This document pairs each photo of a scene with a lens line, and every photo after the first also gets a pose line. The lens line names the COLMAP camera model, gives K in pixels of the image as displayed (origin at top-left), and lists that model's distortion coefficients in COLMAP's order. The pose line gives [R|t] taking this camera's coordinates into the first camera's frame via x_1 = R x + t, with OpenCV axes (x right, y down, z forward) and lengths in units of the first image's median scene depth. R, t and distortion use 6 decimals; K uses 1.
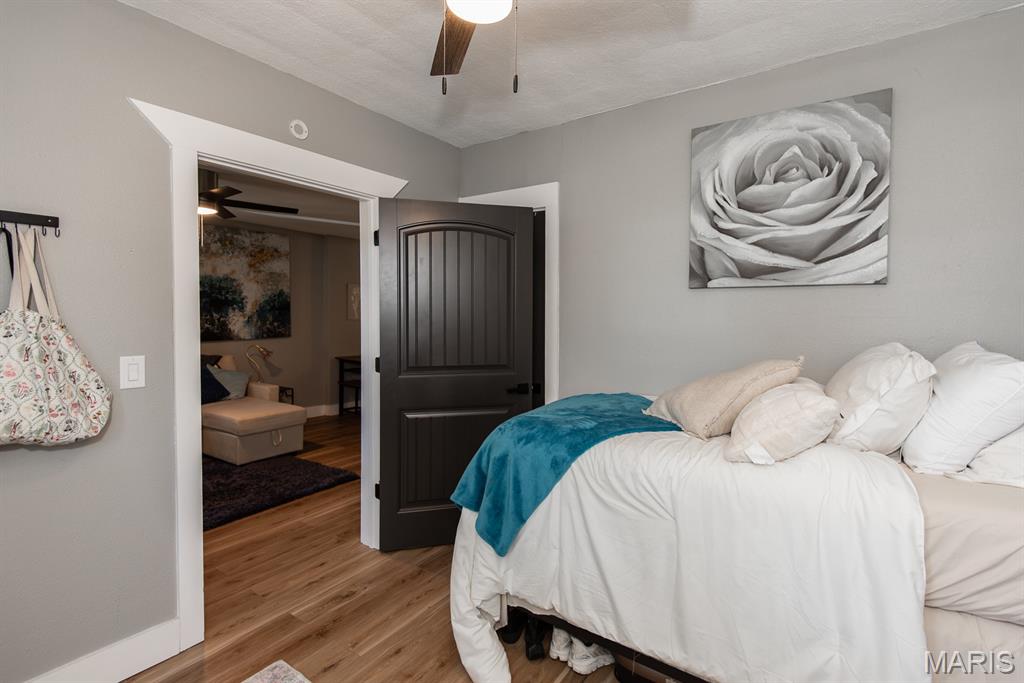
lens RADIAL K [[471.1, 0, 510.9], [0, 471.1, 332.4], [0, 0, 1]] dist [0.002442, -0.001135]
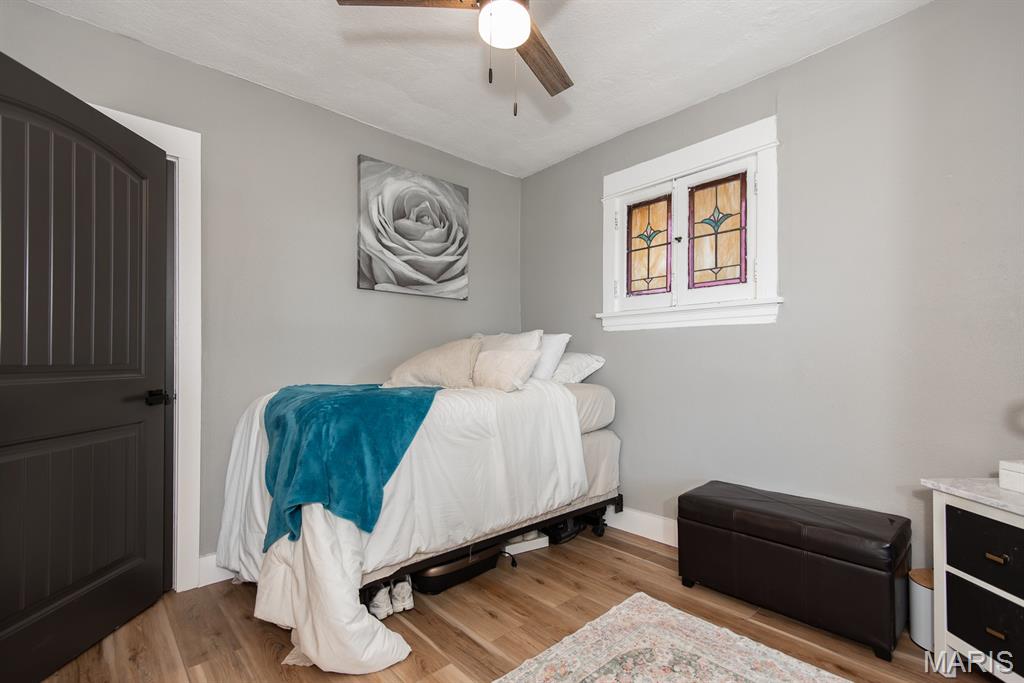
lens RADIAL K [[471.1, 0, 512.3], [0, 471.1, 347.8], [0, 0, 1]] dist [0.002442, -0.001135]
pose [[0.230722, 0.014004, 0.972919, -0.711307], [0.016717, 0.999692, -0.018354, 0.088059], [-0.972876, 0.020499, 0.230417, 0.384935]]
